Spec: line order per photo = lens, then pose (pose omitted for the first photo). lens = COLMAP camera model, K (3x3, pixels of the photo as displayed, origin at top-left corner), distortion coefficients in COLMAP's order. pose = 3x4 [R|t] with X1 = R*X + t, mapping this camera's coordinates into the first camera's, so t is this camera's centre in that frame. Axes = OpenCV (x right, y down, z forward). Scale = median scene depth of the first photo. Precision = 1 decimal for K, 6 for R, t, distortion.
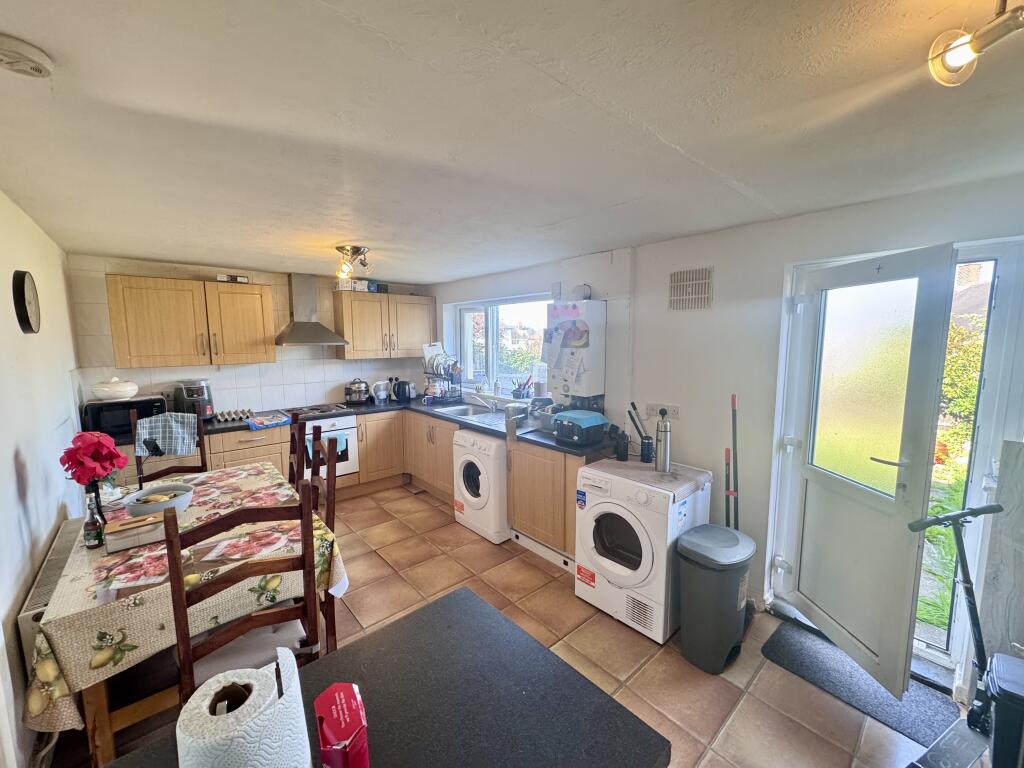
lens RADIAL K [[407.9, 0, 512.7], [0, 407.9, 383.3], [0, 0, 1]] dist [-0.006558, -0.000167]
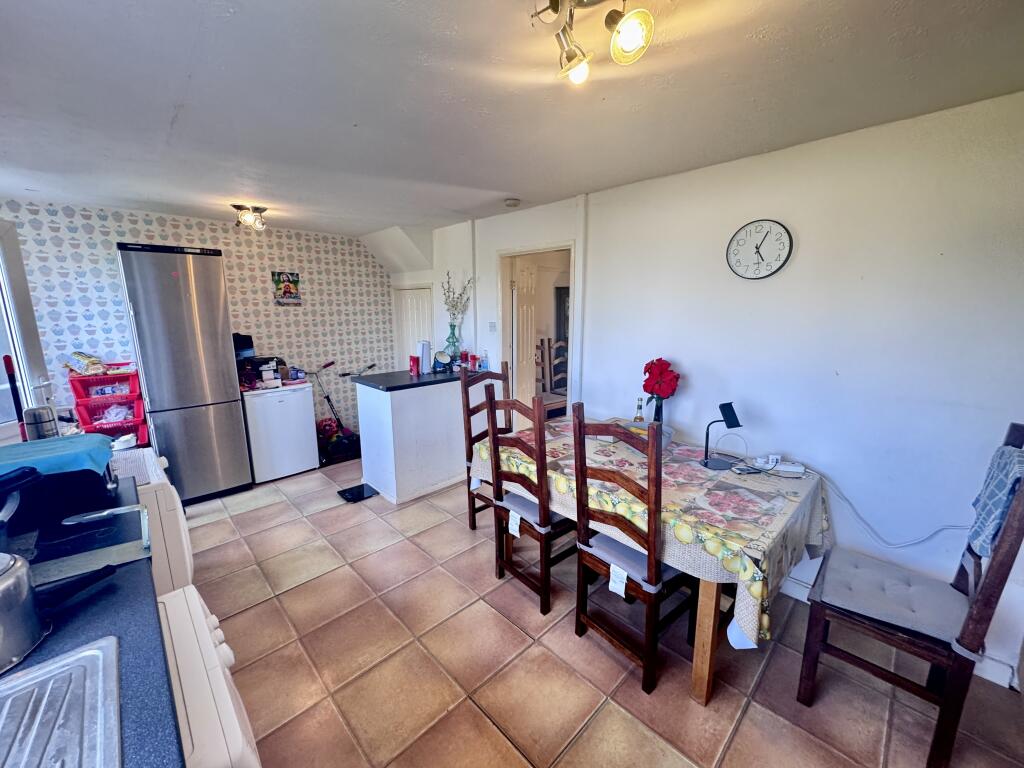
lens RADIAL K [[407.9, 0, 513.5], [0, 407.9, 381.6], [0, 0, 1]] dist [-0.006558, -0.000167]
pose [[-0.998069, 0.016675, -0.059836, -0.342083], [-0.001998, 0.954177, 0.299235, -0.135232], [0.062084, 0.298777, -0.952301, 1.515125]]
